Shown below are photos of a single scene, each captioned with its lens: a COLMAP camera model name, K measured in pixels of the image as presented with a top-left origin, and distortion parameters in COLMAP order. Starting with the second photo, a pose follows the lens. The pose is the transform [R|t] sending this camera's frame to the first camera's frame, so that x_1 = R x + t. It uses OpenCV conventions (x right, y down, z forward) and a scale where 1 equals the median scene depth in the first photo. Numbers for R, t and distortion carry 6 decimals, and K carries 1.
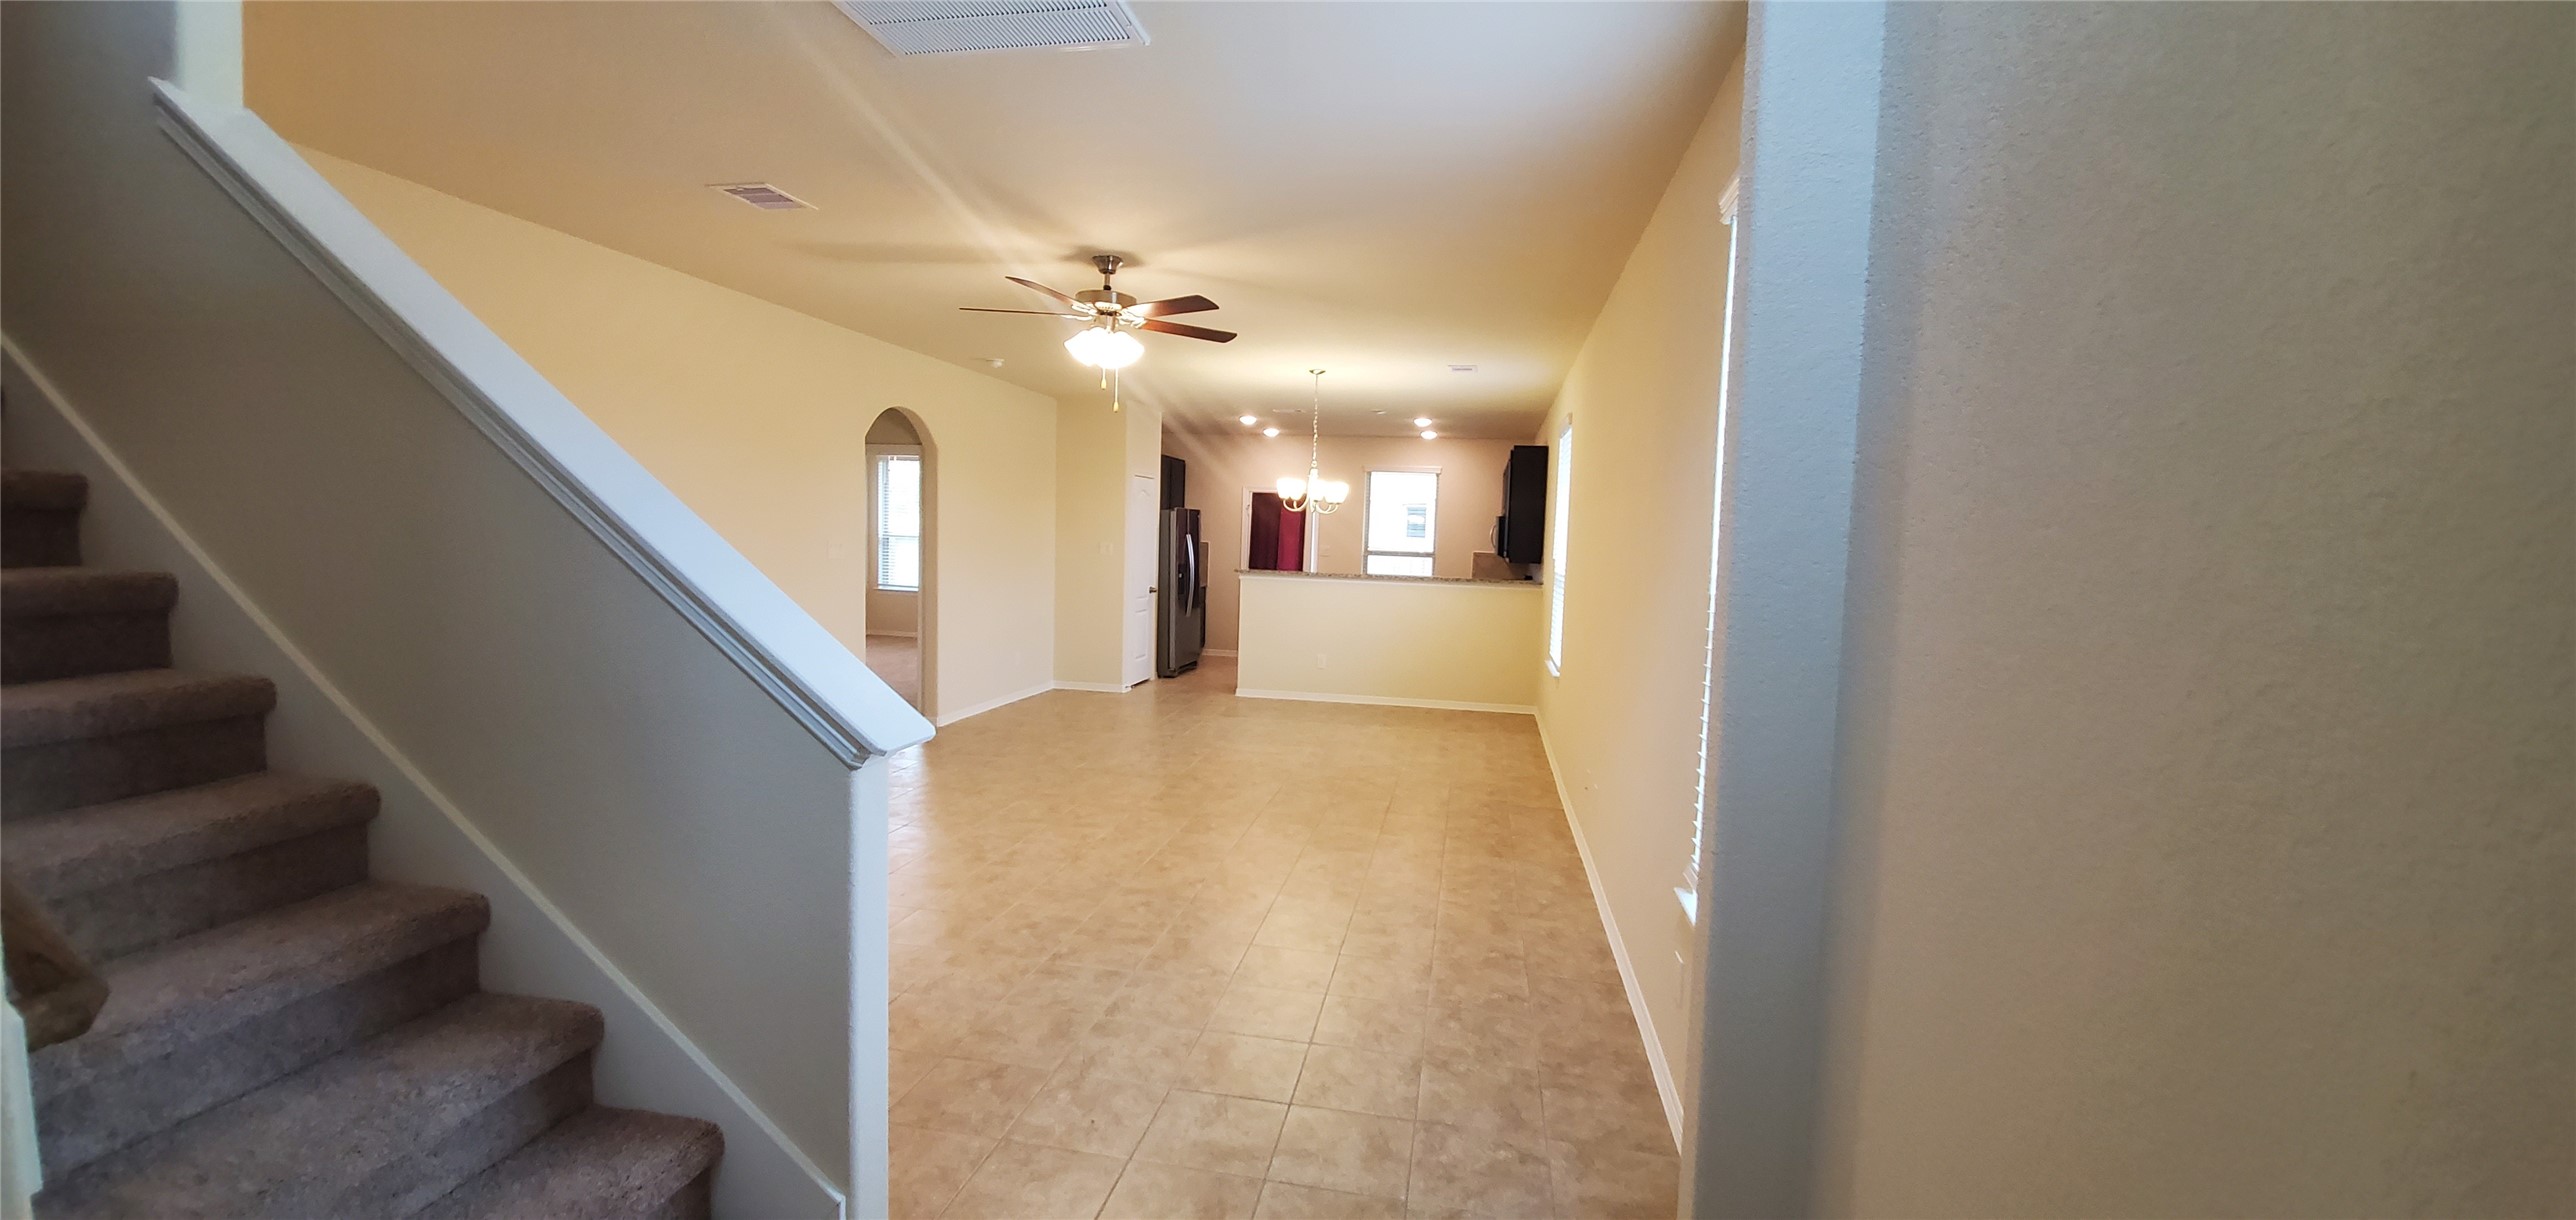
lens RADIAL K [[1010.9, 0, 1281.5], [0, 1010.9, 610.8], [0, 0, 1]] dist [-0.010634, -0.005952]
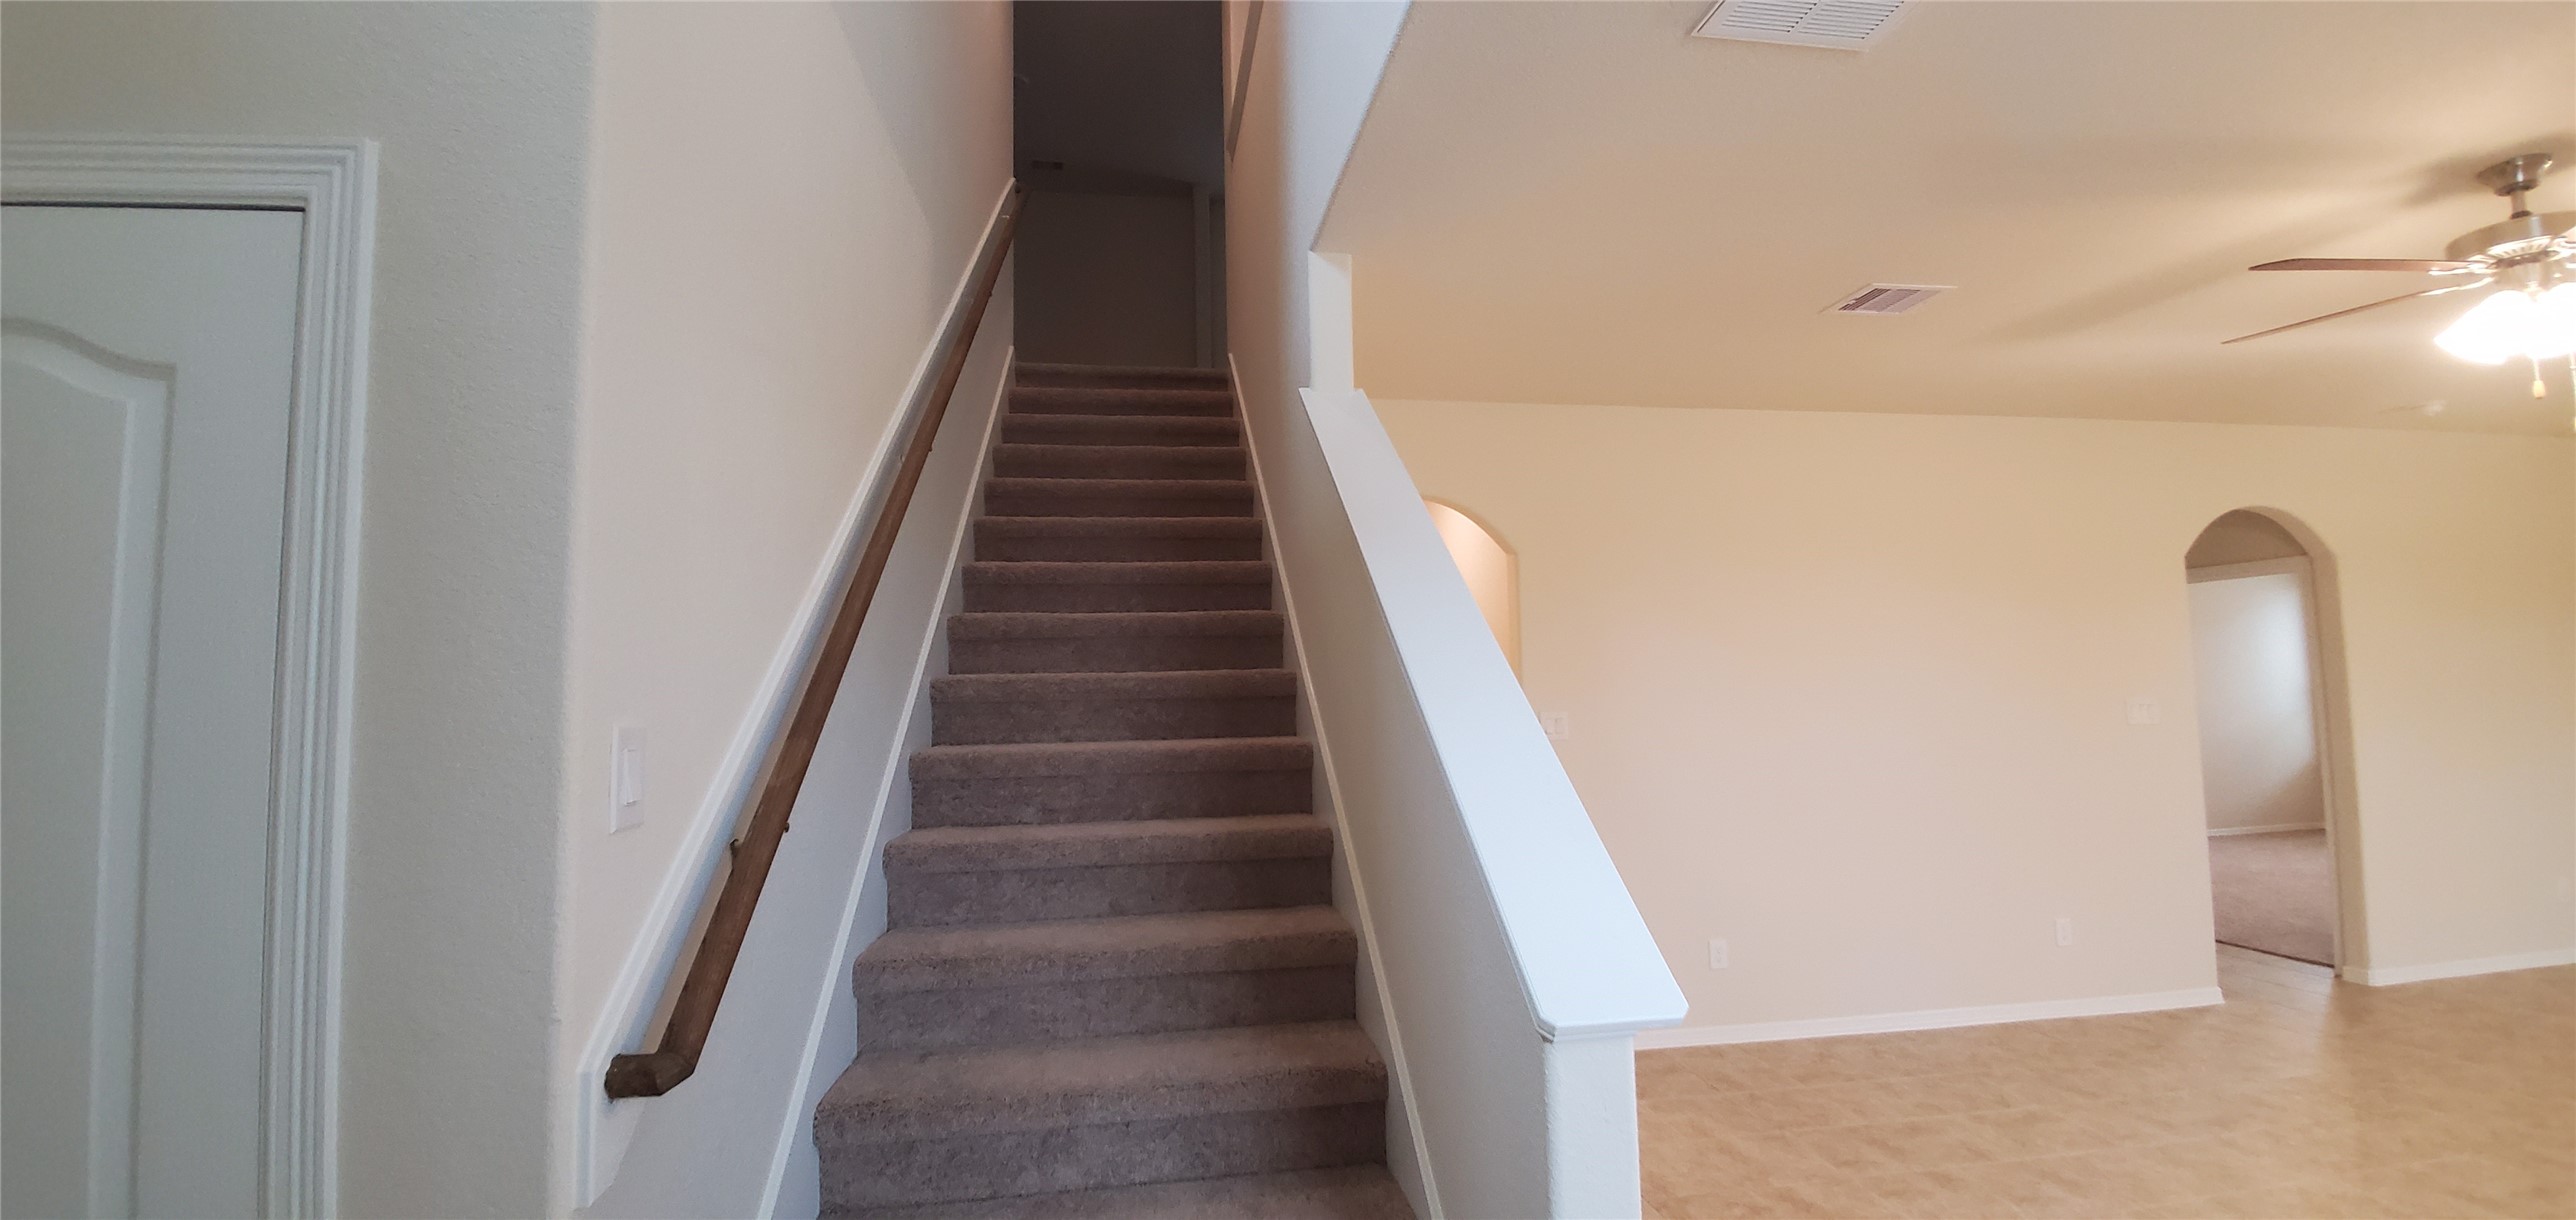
lens RADIAL K [[1010.9, 0, 1281.5], [0, 1010.9, 610.8], [0, 0, 1]] dist [-0.010634, -0.005952]
pose [[0.332595, -0.112297, -0.936360, 0.084188], [-0.042405, 0.990100, -0.133804, -0.014446], [0.942116, 0.084209, 0.324541, 0.263569]]
